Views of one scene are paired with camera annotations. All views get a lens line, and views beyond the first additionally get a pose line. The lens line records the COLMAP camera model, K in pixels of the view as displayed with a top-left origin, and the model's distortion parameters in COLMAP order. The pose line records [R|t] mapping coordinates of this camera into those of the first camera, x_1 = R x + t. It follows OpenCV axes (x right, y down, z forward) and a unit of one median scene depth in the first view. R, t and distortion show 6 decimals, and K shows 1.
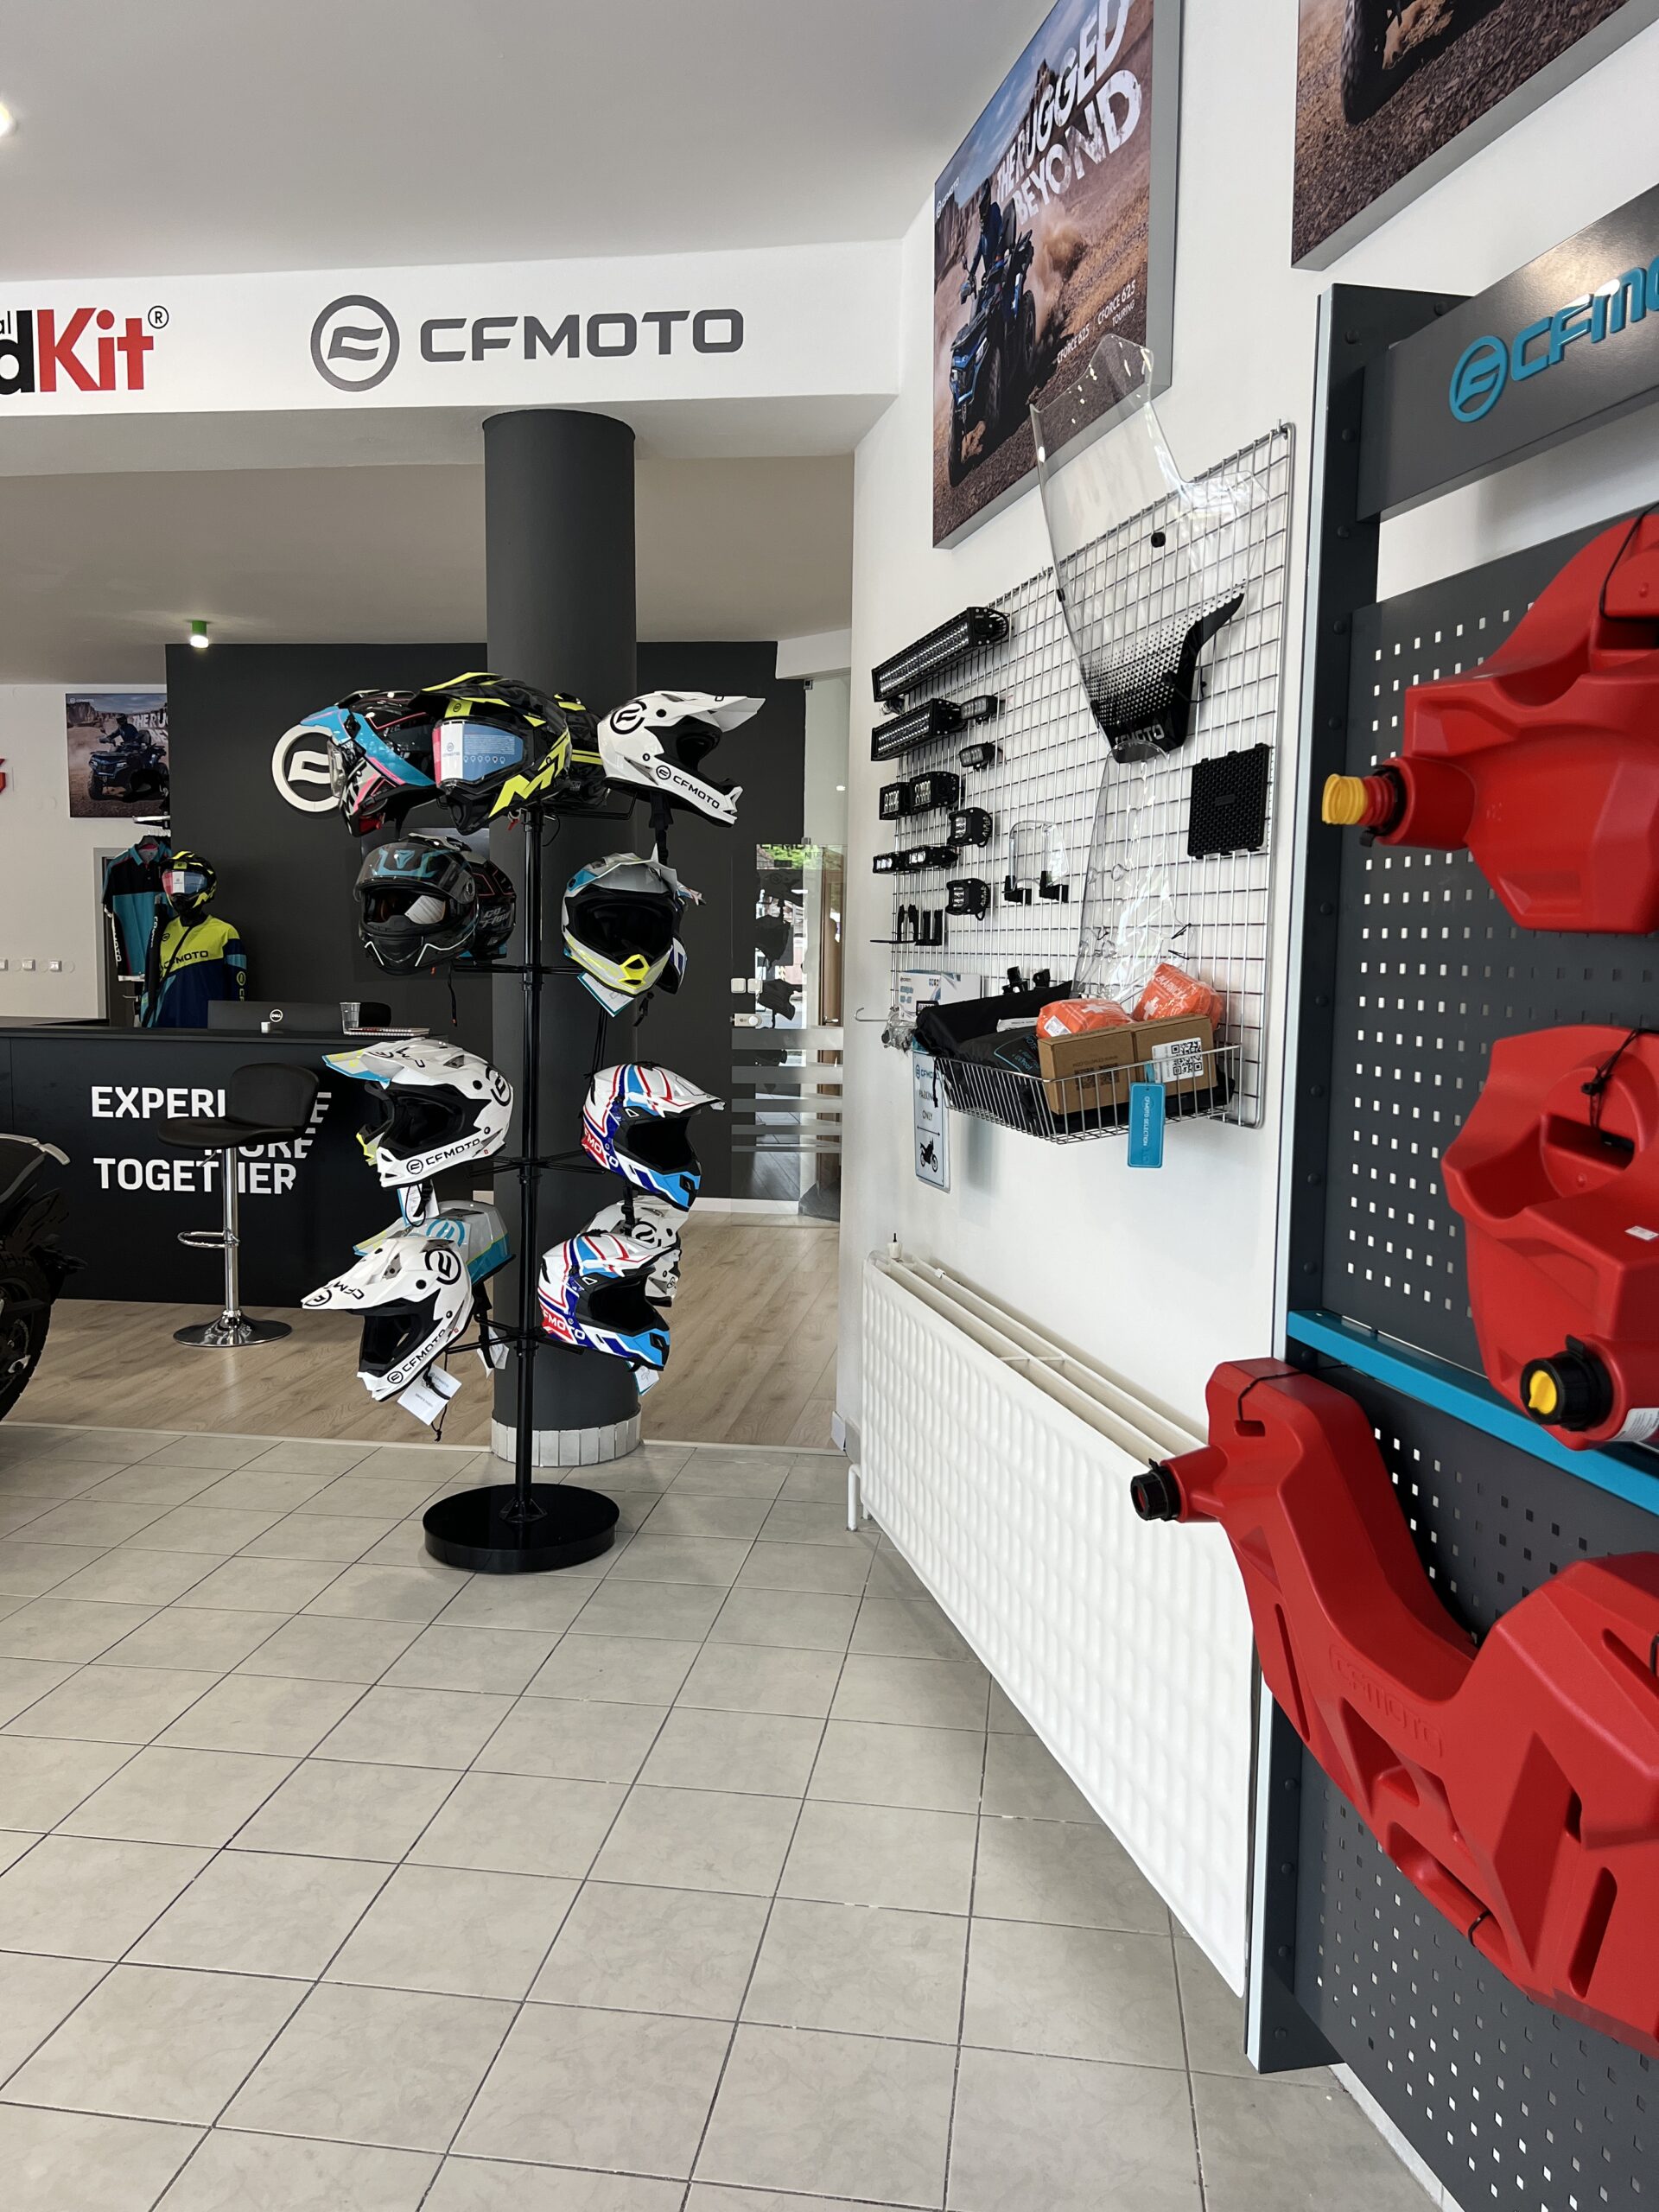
lens RADIAL K [[1657.2, 0, 830.3], [0, 1657.2, 1098.6], [0, 0, 1]] dist [0.063581, -0.070119]
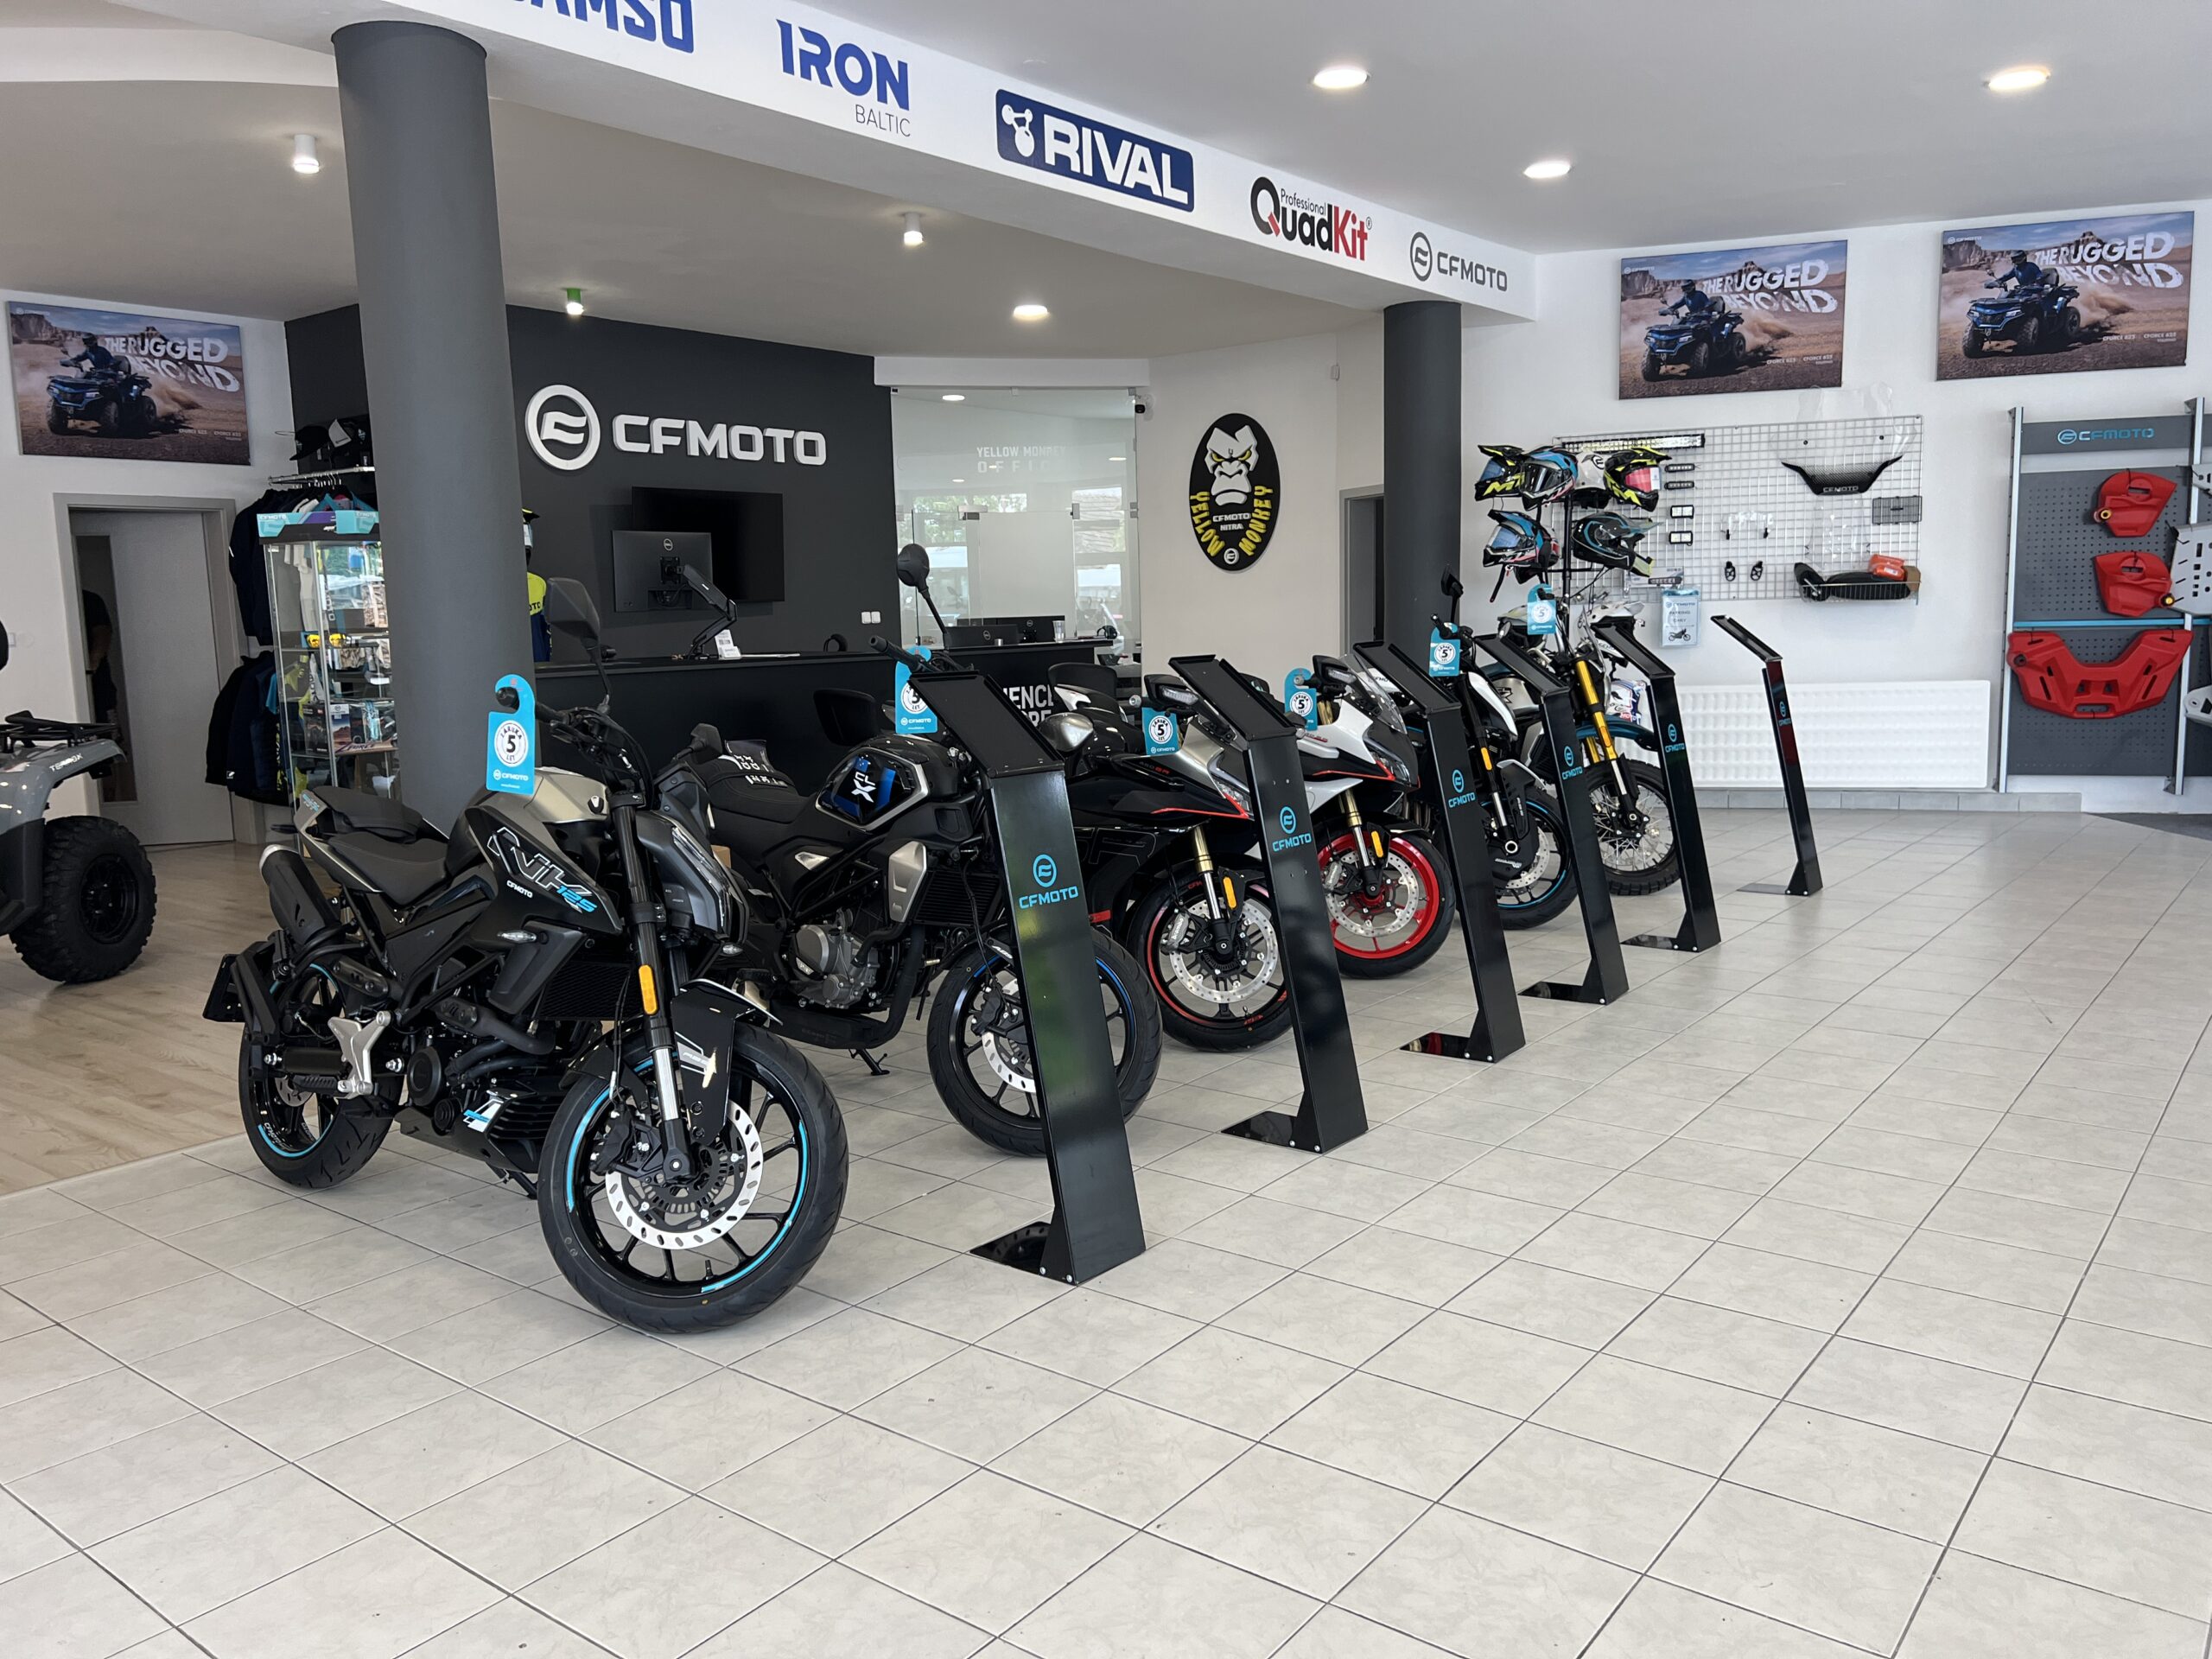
lens RADIAL K [[1657.2, 0, 1103.4], [0, 1657.2, 814.5], [0, 0, 1]] dist [0.063581, -0.070119]
pose [[0.505576, -0.135824, 0.852024, -2.164216], [0.113091, 0.989443, 0.090624, -0.023467], [-0.855338, 0.050539, 0.515599, 0.334911]]
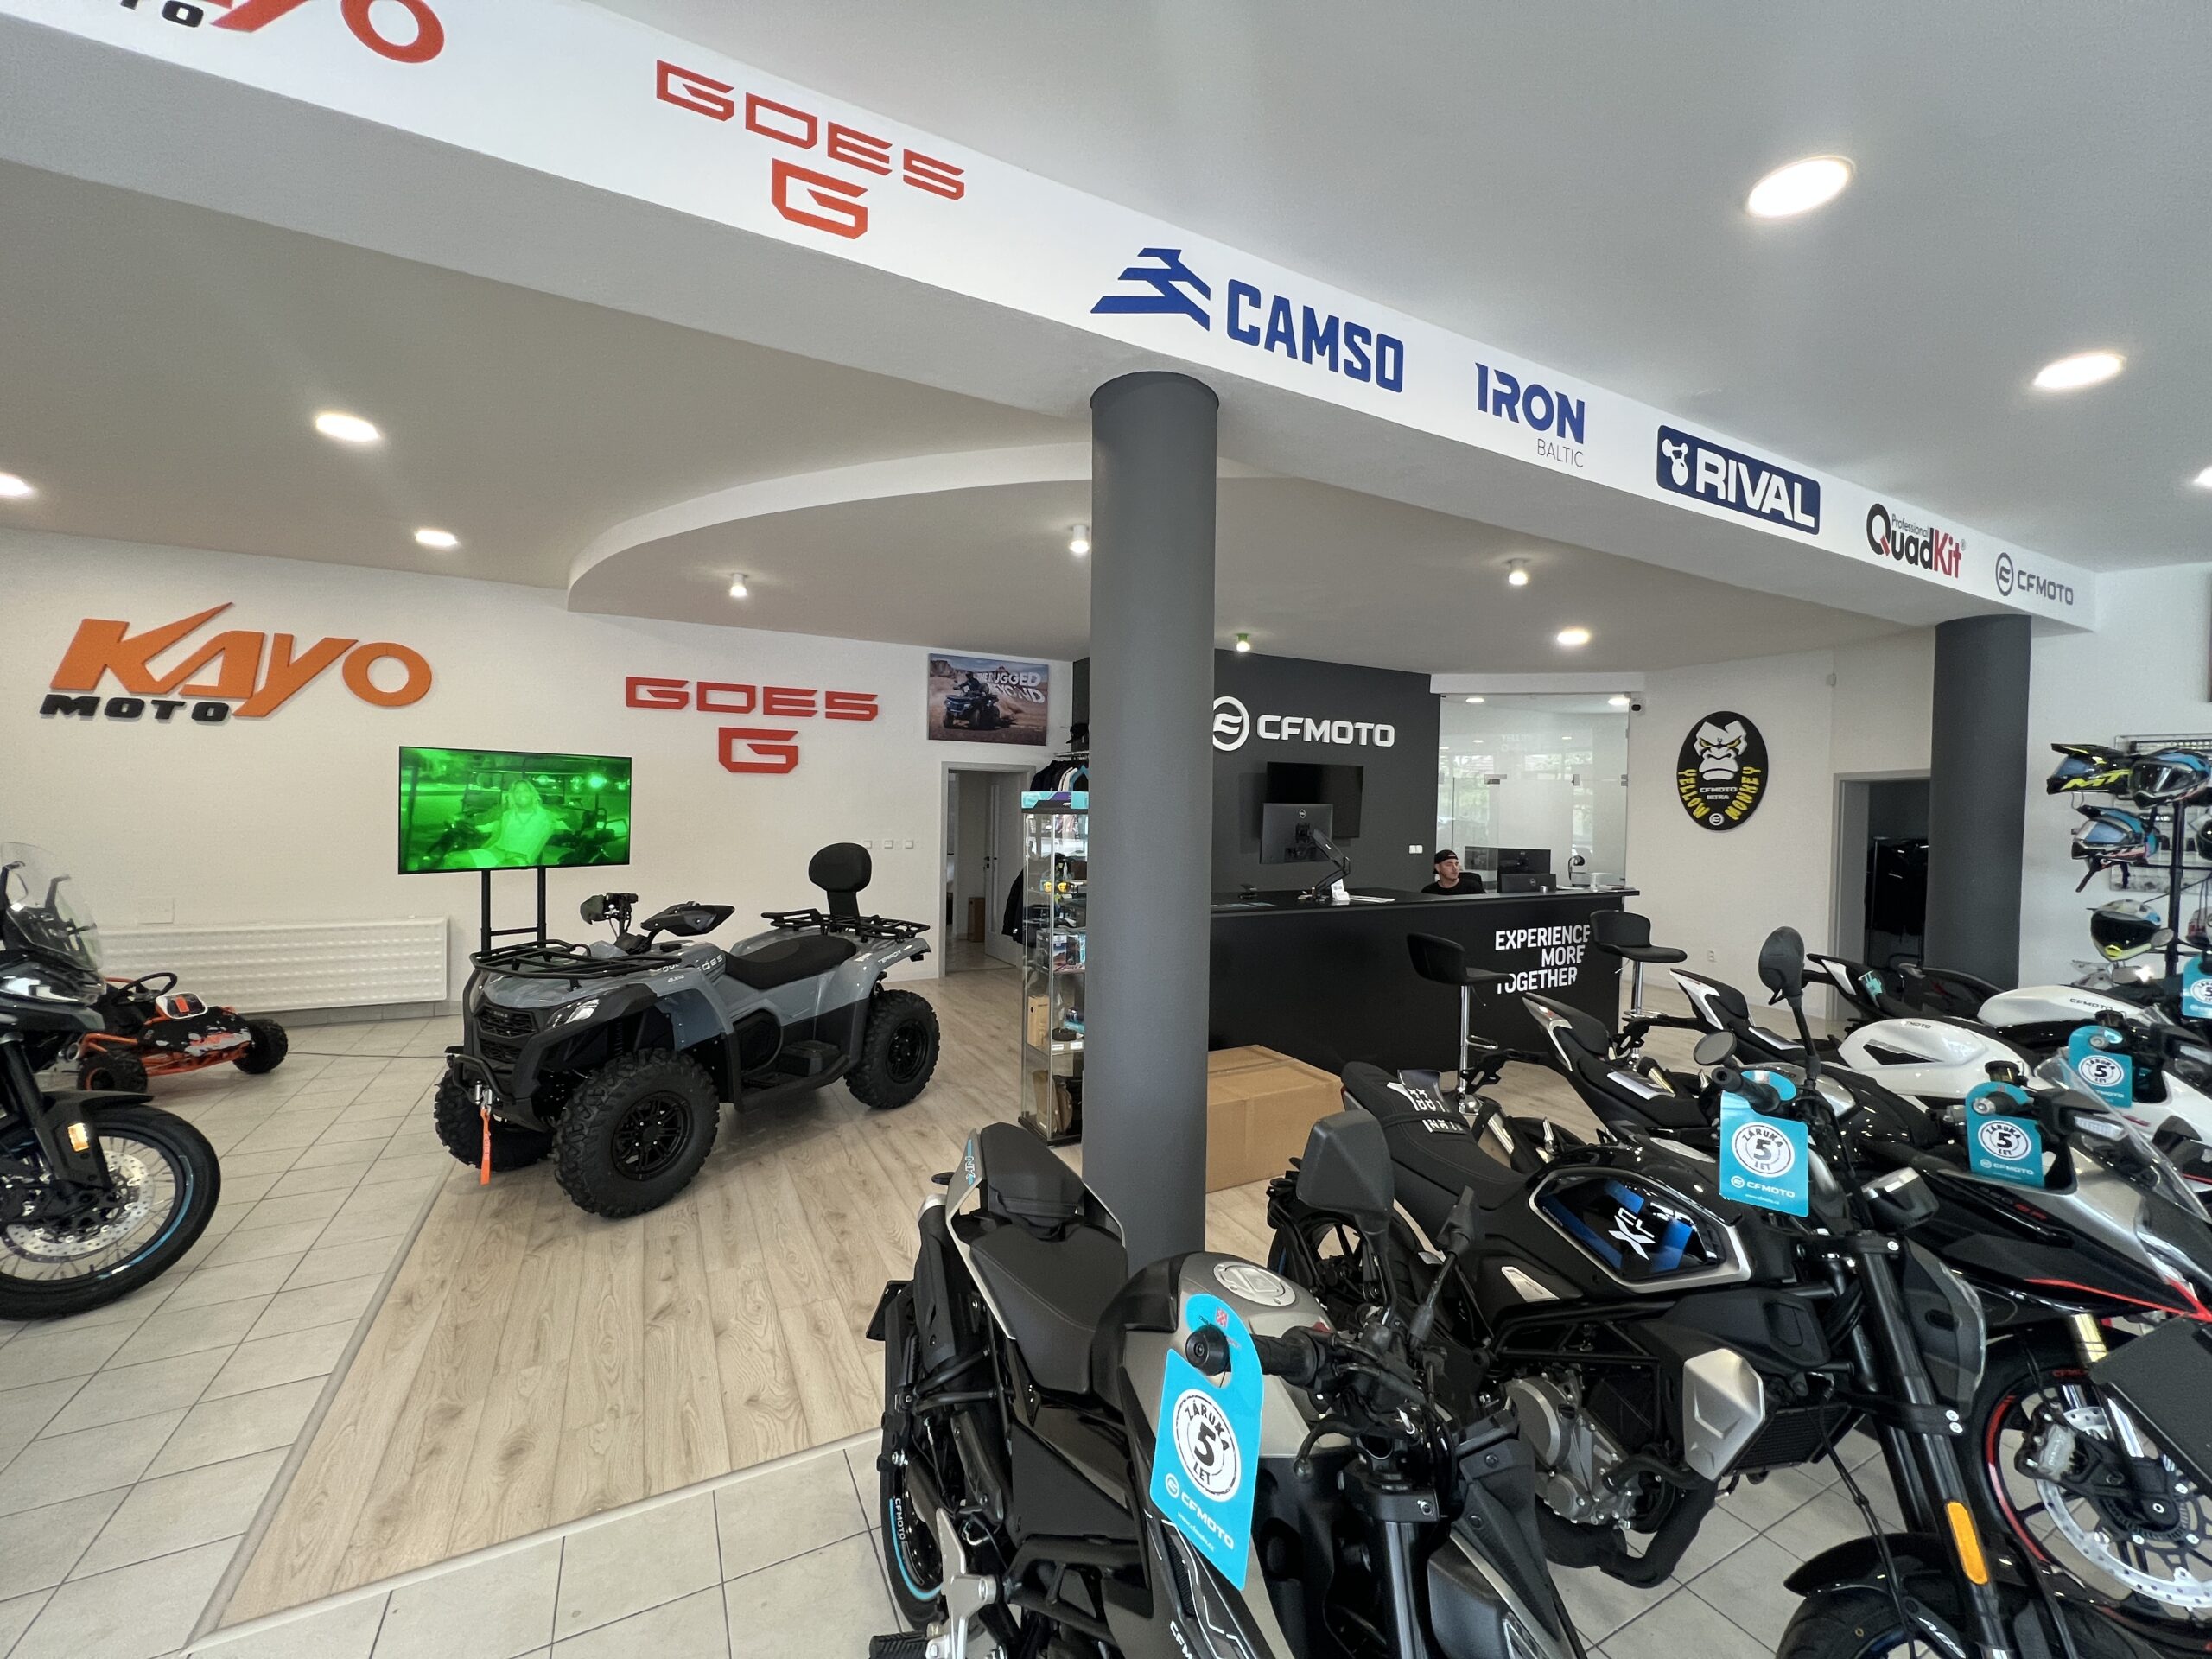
lens RADIAL K [[883.3, 0, 1104.6], [0, 883.3, 824.9], [0, 0, 1]] dist [0.000043, -0.000227]
pose [[0.815692, -0.010265, 0.578396, -1.823088], [0.046497, 0.997771, -0.047865, -0.127833], [-0.576615, 0.065936, 0.814351, 0.745766]]
